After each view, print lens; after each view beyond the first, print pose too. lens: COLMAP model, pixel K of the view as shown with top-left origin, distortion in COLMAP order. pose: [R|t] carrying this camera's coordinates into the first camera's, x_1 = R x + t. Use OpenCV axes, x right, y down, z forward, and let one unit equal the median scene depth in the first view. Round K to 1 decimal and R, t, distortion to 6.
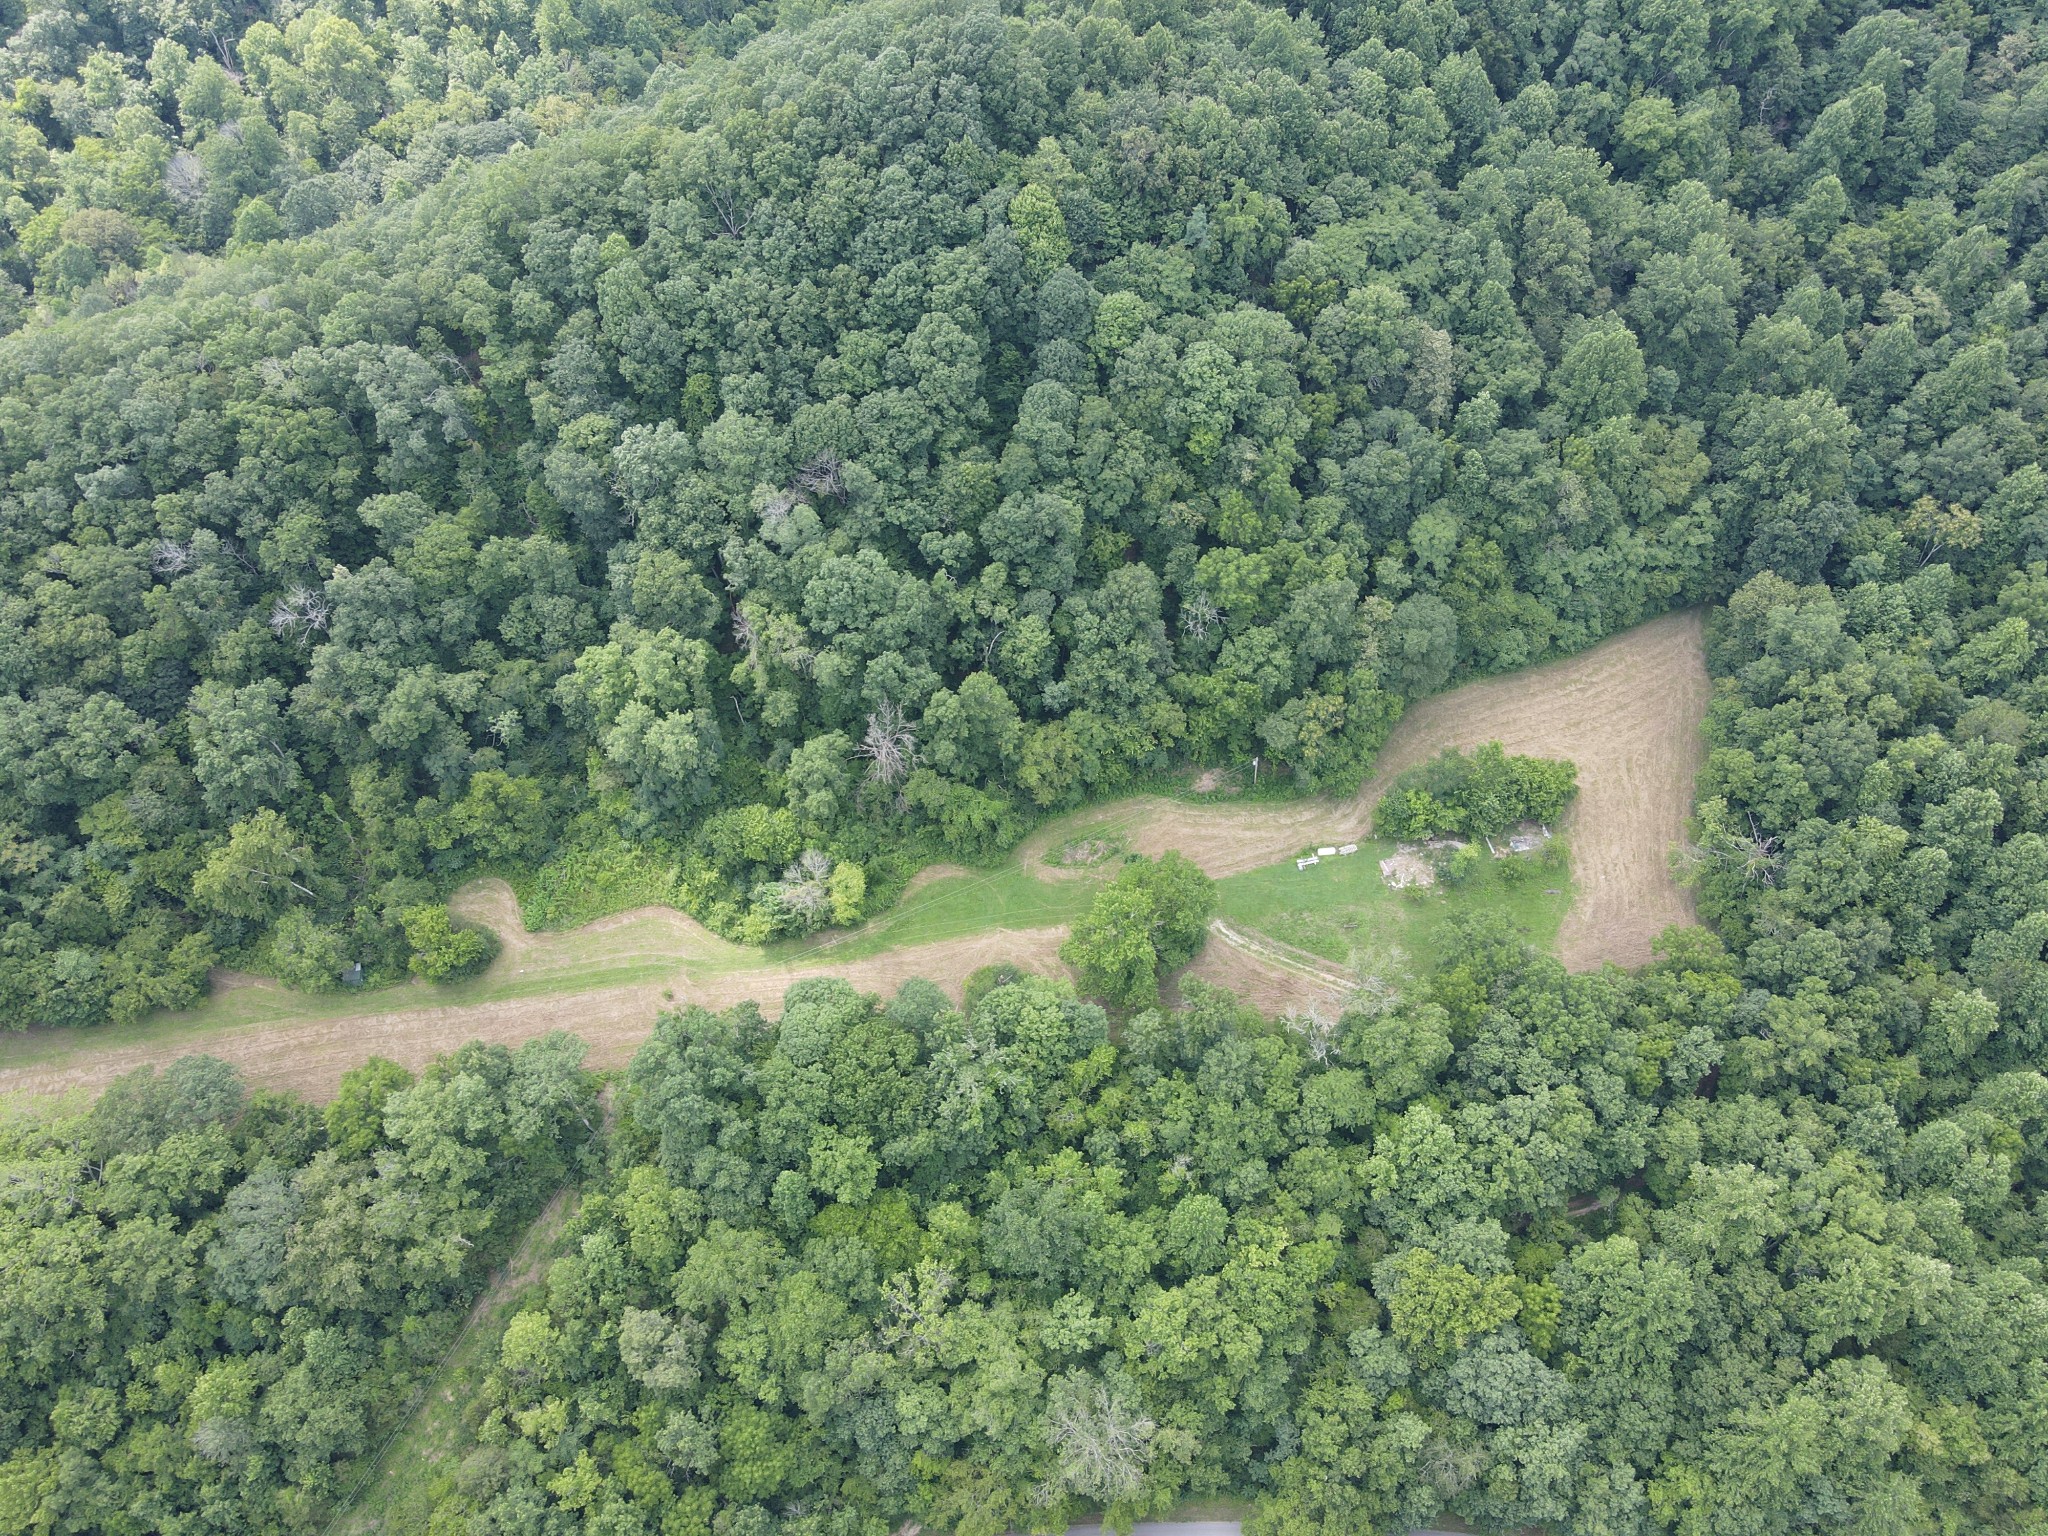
lens RADIAL K [[1503.6, 0, 1019.7], [0, 1503.6, 766.8], [0, 0, 1]] dist [-0.001122, 0.014885]
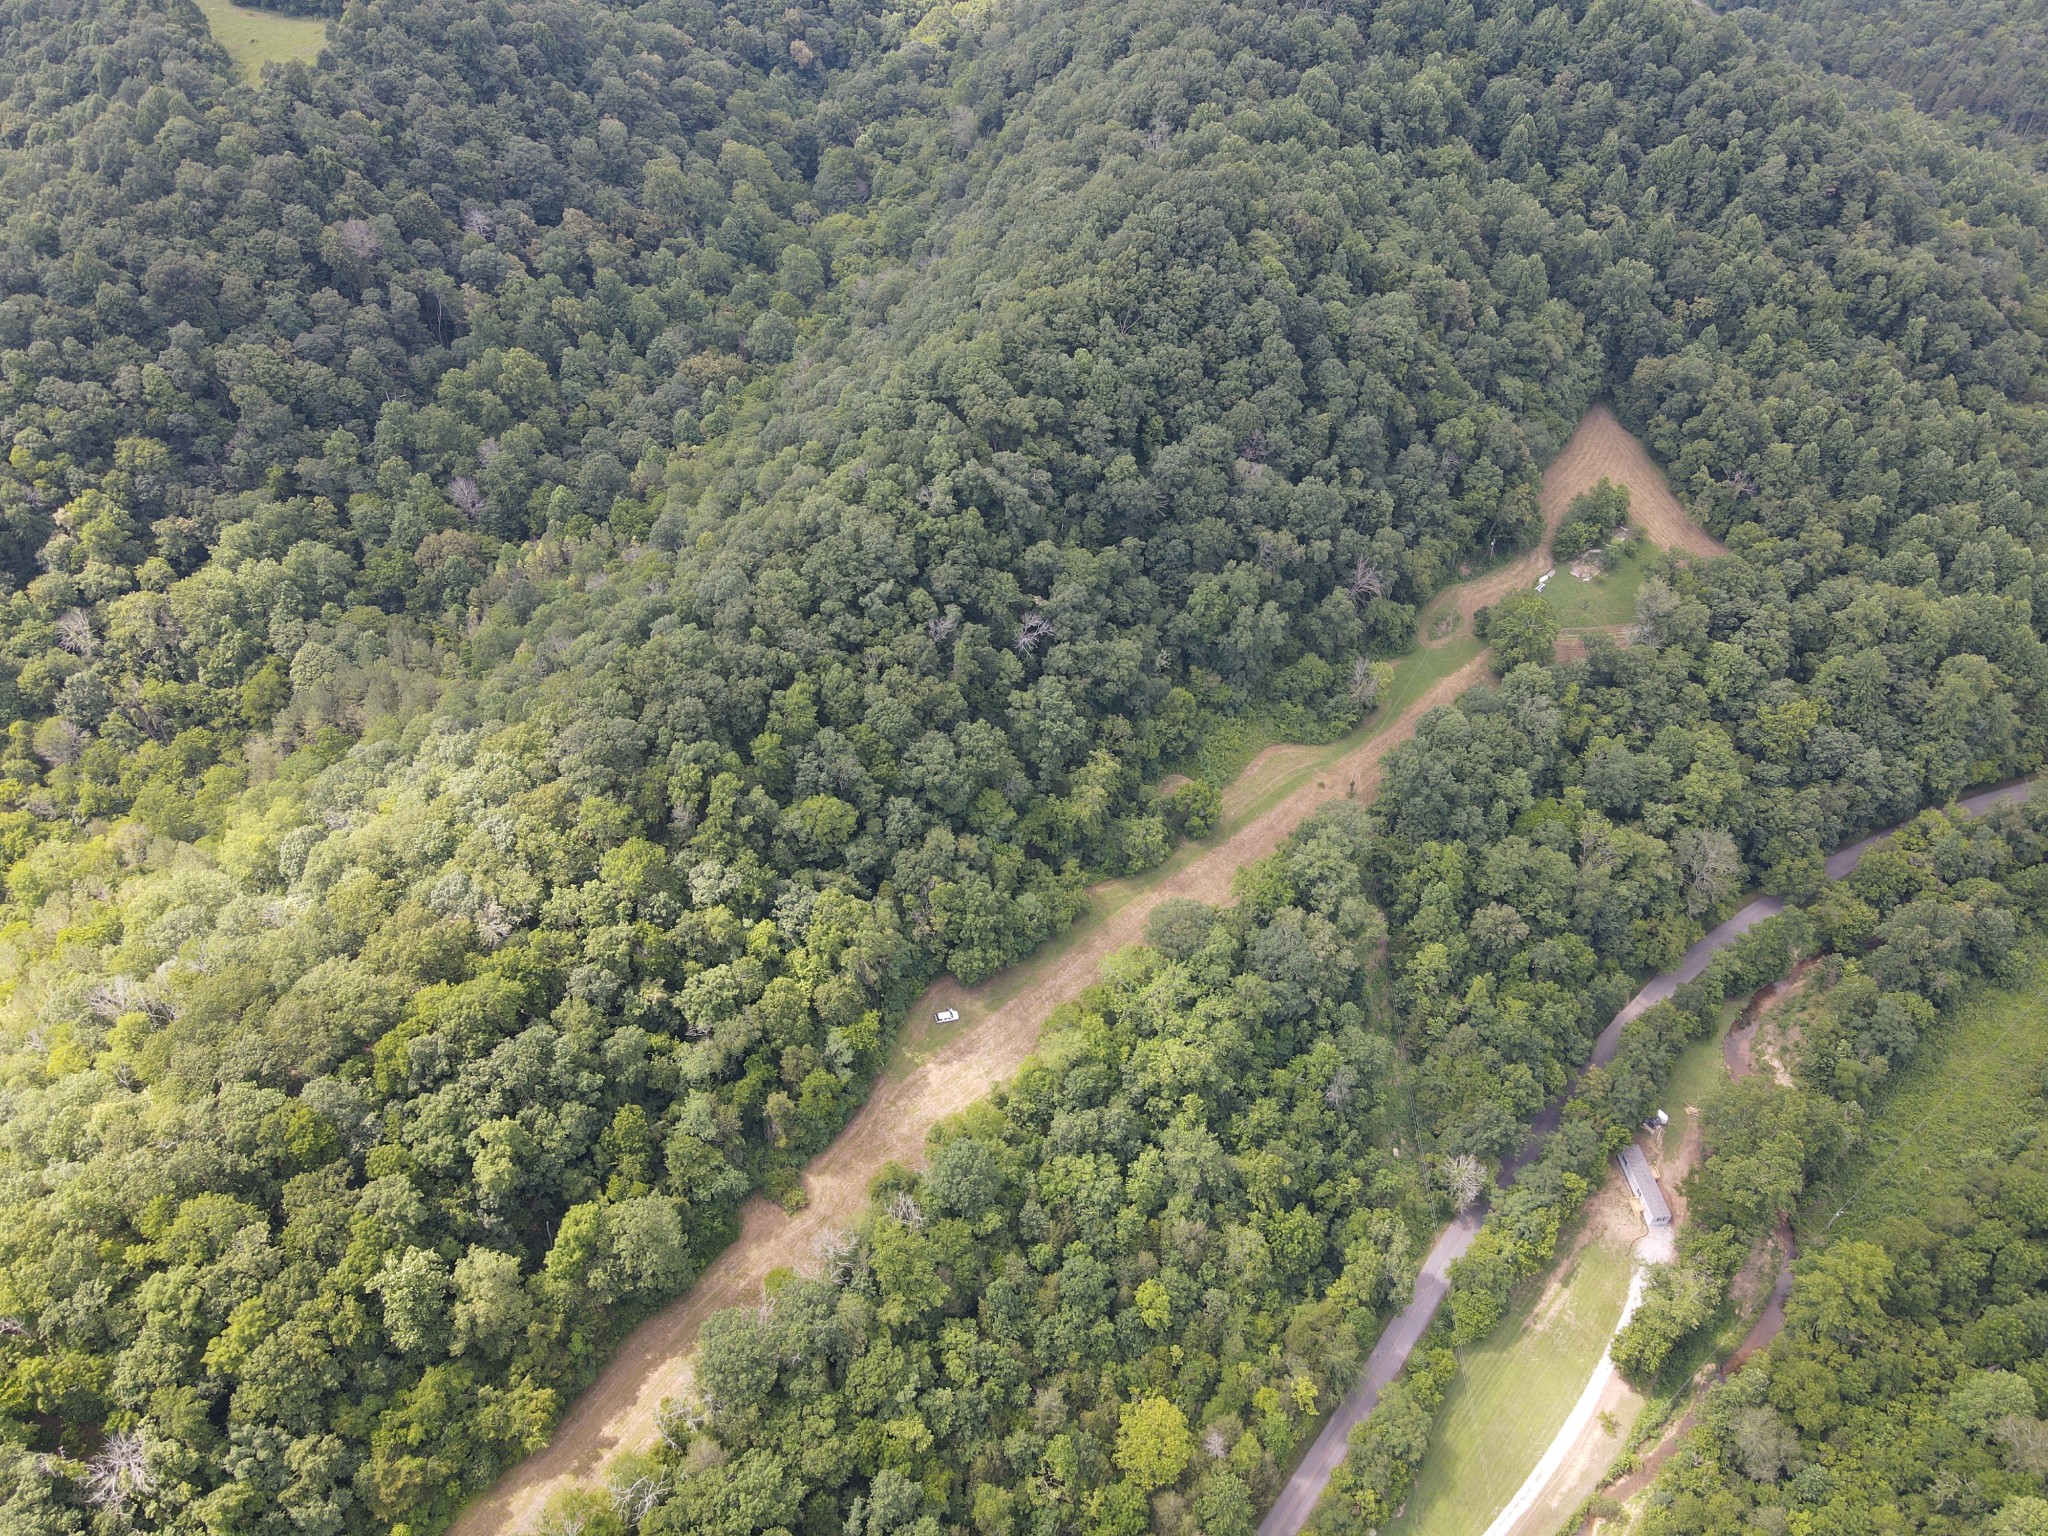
lens RADIAL K [[1503.6, 0, 1025.9], [0, 1503.6, 765.4], [0, 0, 1]] dist [-0.001122, 0.014885]
pose [[0.831065, -0.380338, 0.405800, -1.089206], [0.435529, 0.898811, -0.049535, 0.079429], [-0.345897, 0.217904, 0.912619, -0.286790]]
